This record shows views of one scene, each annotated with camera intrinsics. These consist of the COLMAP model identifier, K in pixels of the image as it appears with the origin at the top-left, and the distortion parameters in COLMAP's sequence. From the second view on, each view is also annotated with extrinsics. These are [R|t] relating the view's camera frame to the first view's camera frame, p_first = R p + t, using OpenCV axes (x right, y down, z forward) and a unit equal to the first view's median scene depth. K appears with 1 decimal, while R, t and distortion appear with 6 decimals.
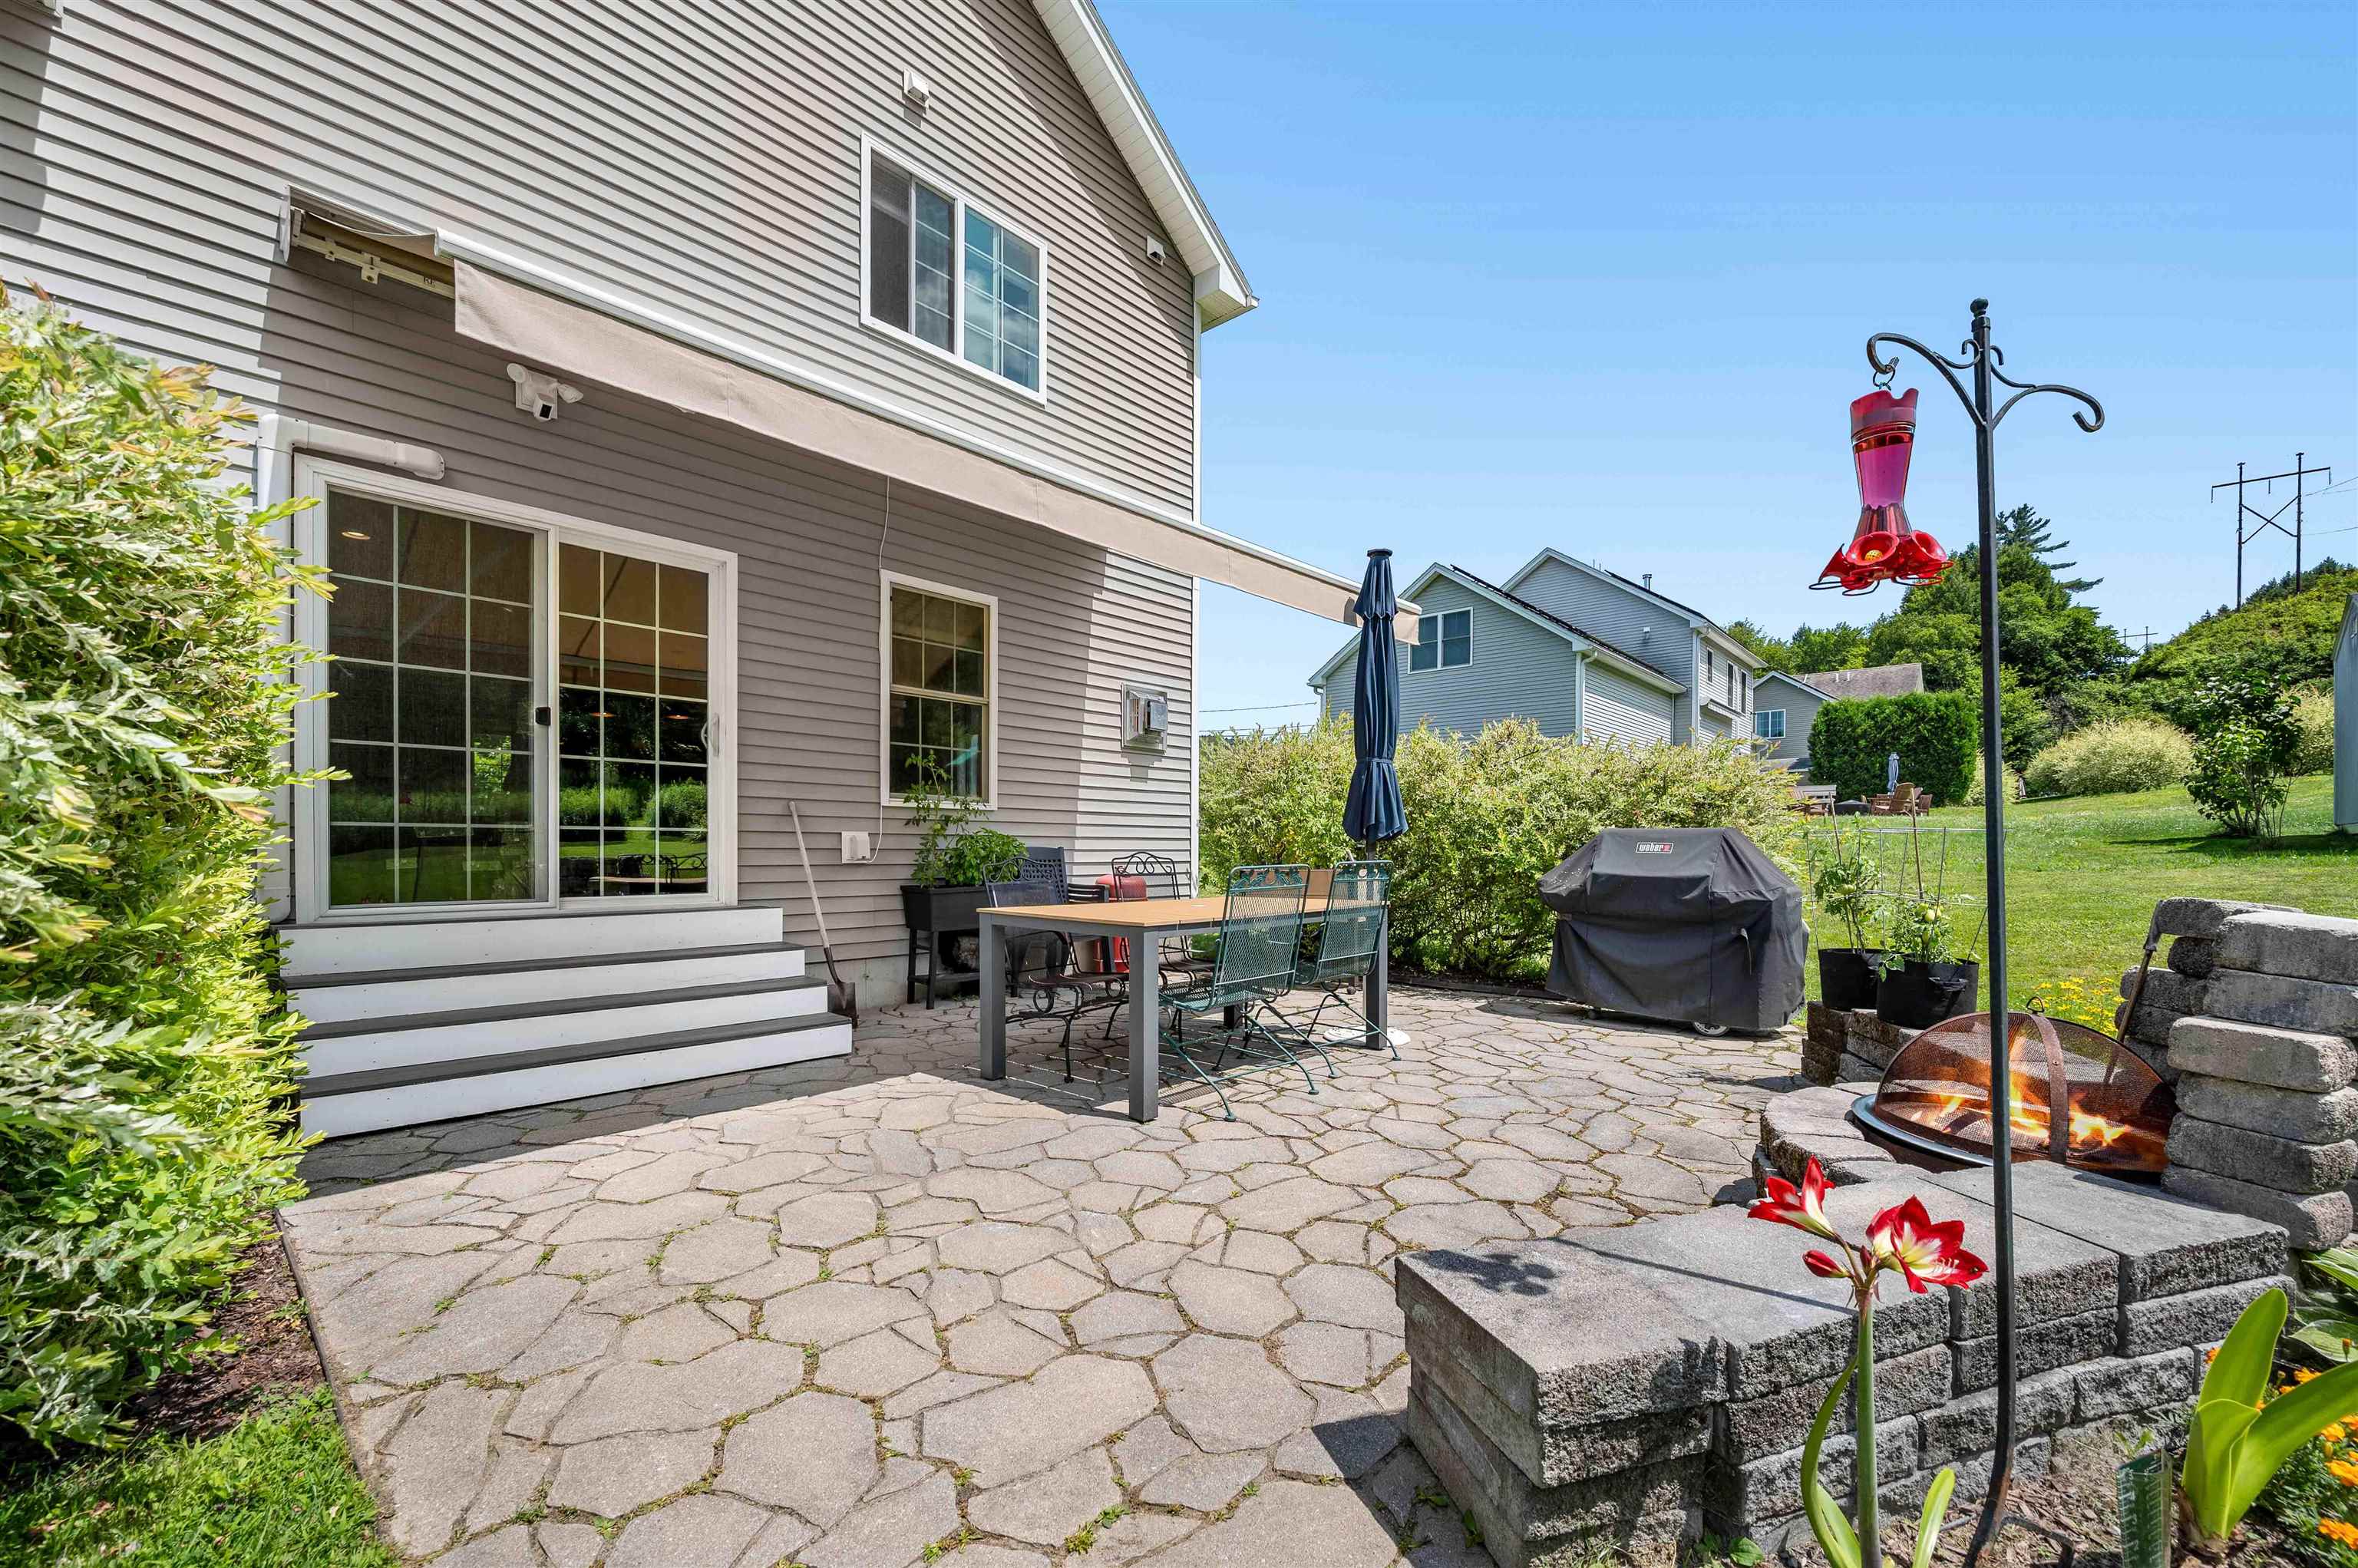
lens RADIAL K [[930.9, 0, 1154.6], [0, 930.9, 845.0], [0, 0, 1]] dist [-0.003083, 0.000327]
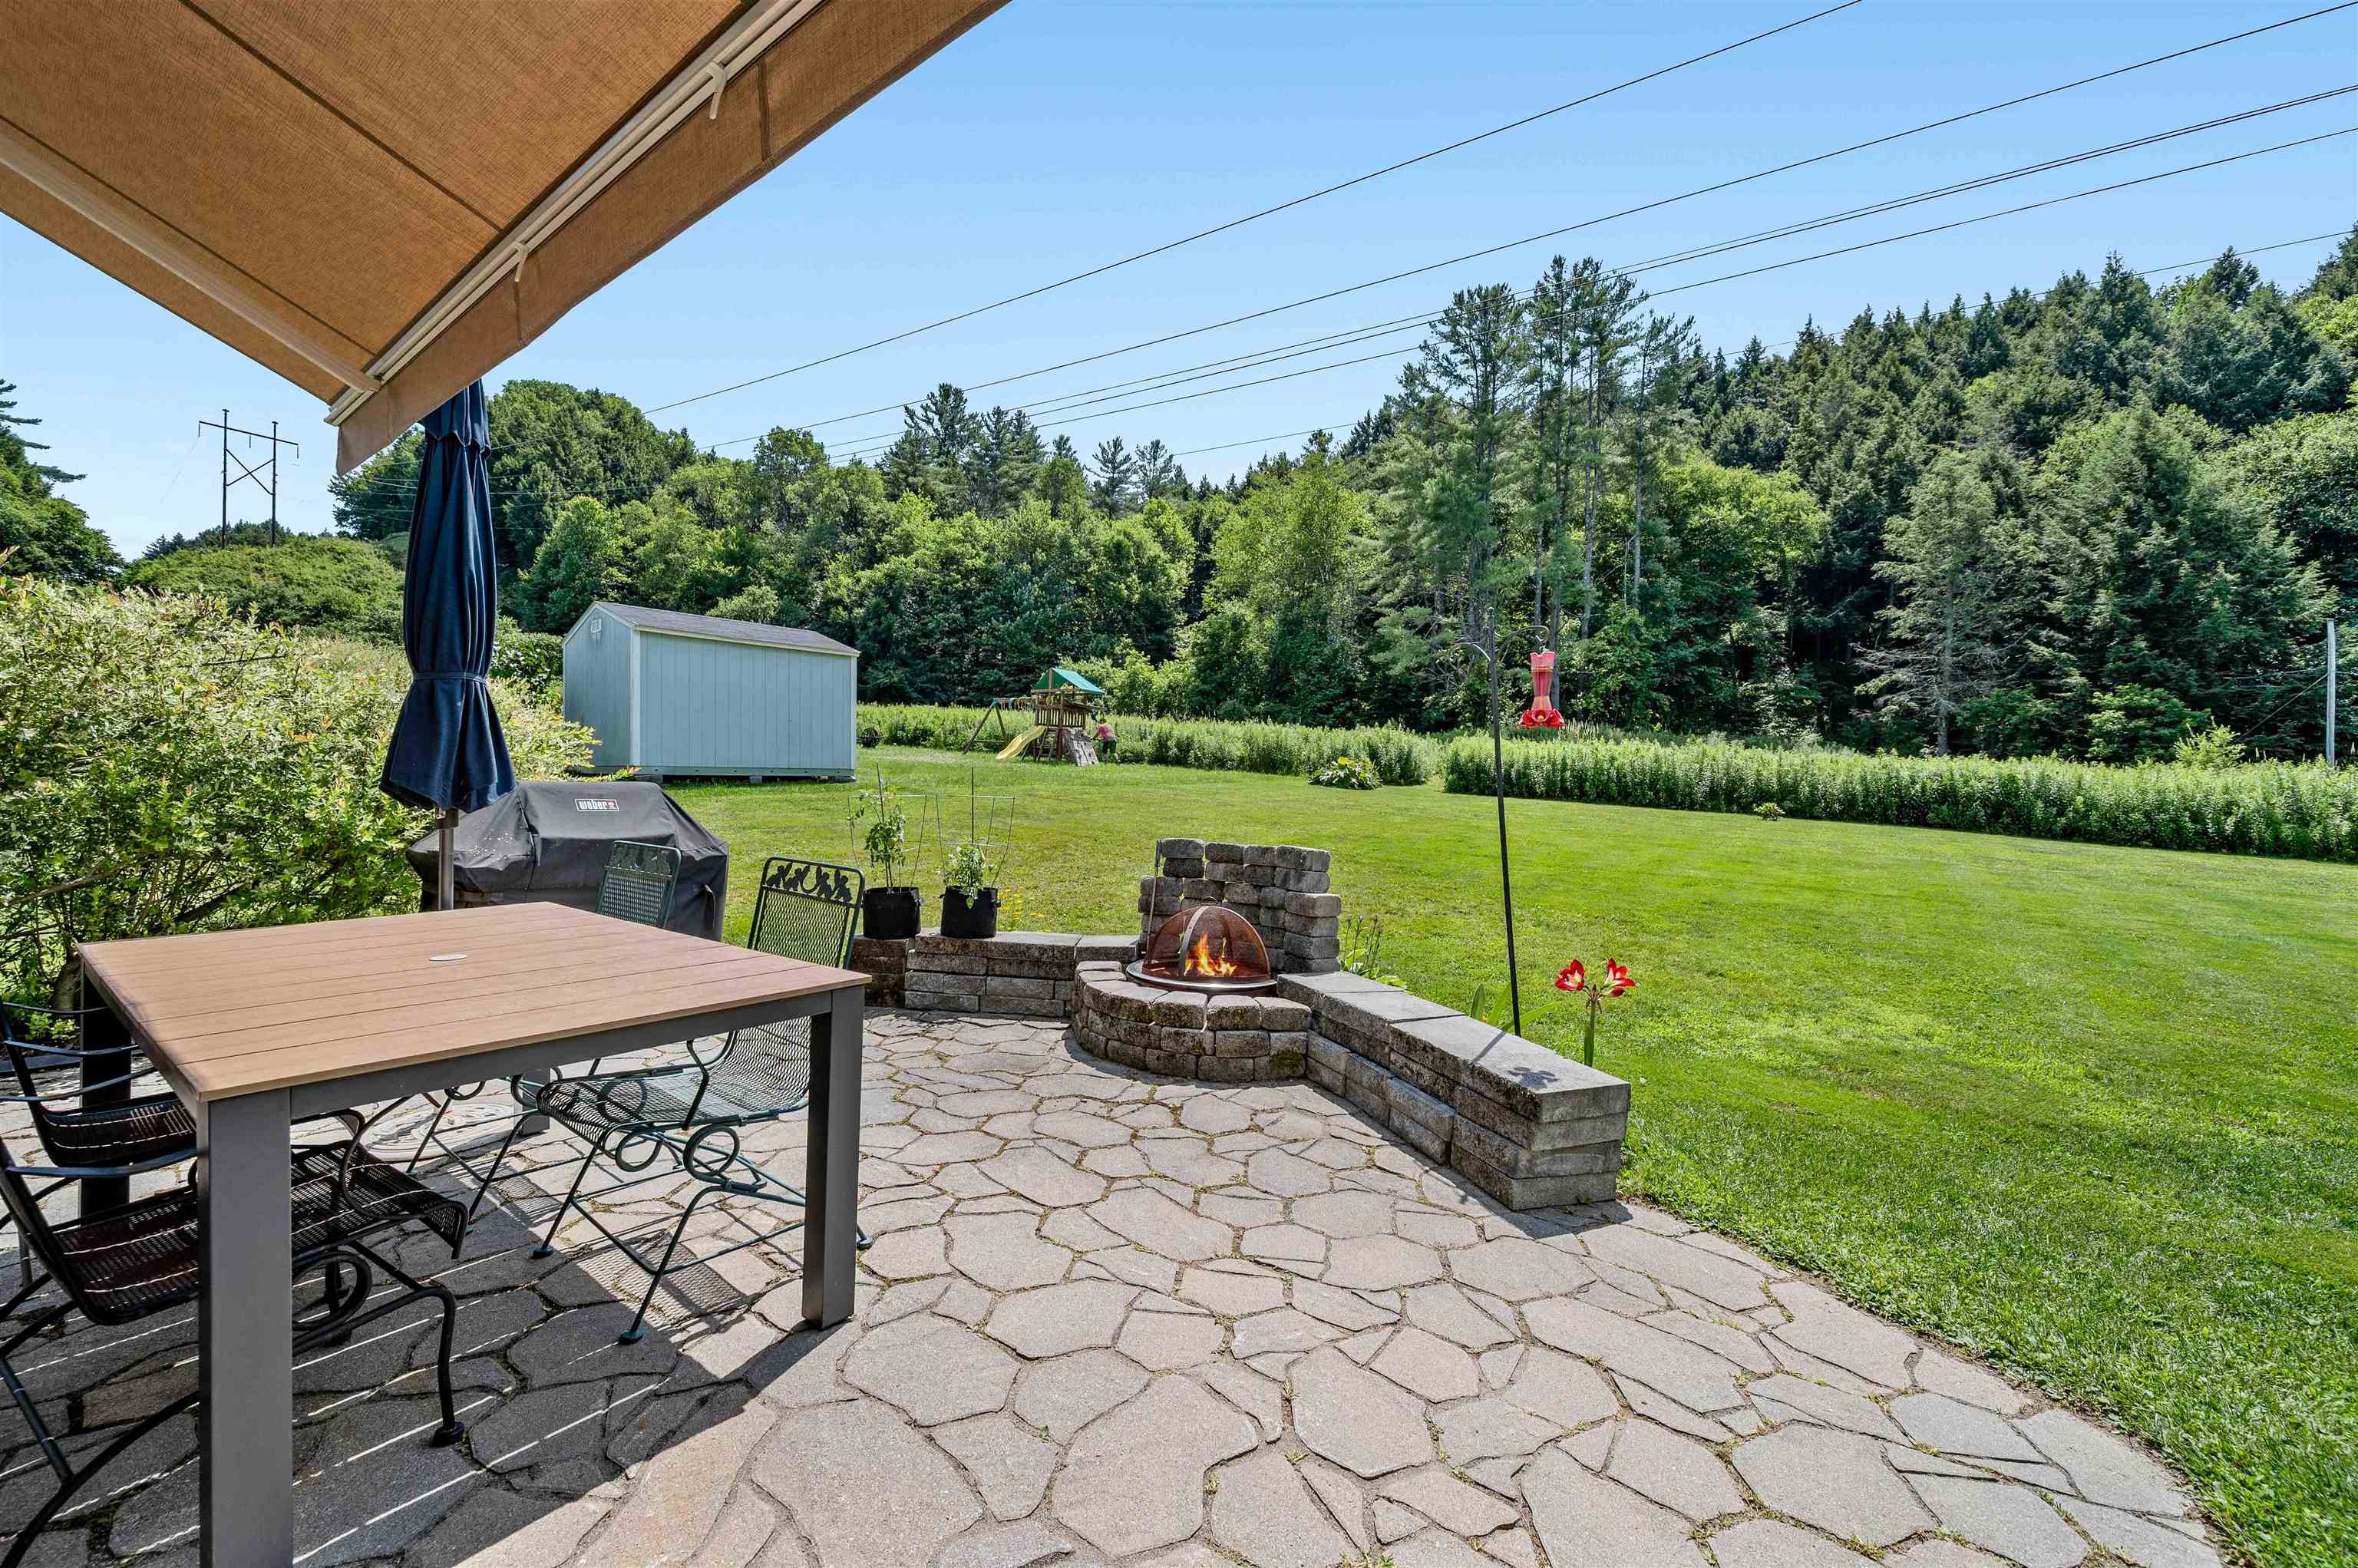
lens RADIAL K [[930.9, 0, 1176.8], [0, 930.9, 792.6], [0, 0, 1]] dist [-0.003083, 0.000327]
pose [[-0.099215, -0.012116, 0.994992, -0.384249], [-0.017203, 0.999797, 0.010459, -0.027405], [-0.994917, -0.016079, -0.099403, 0.535534]]
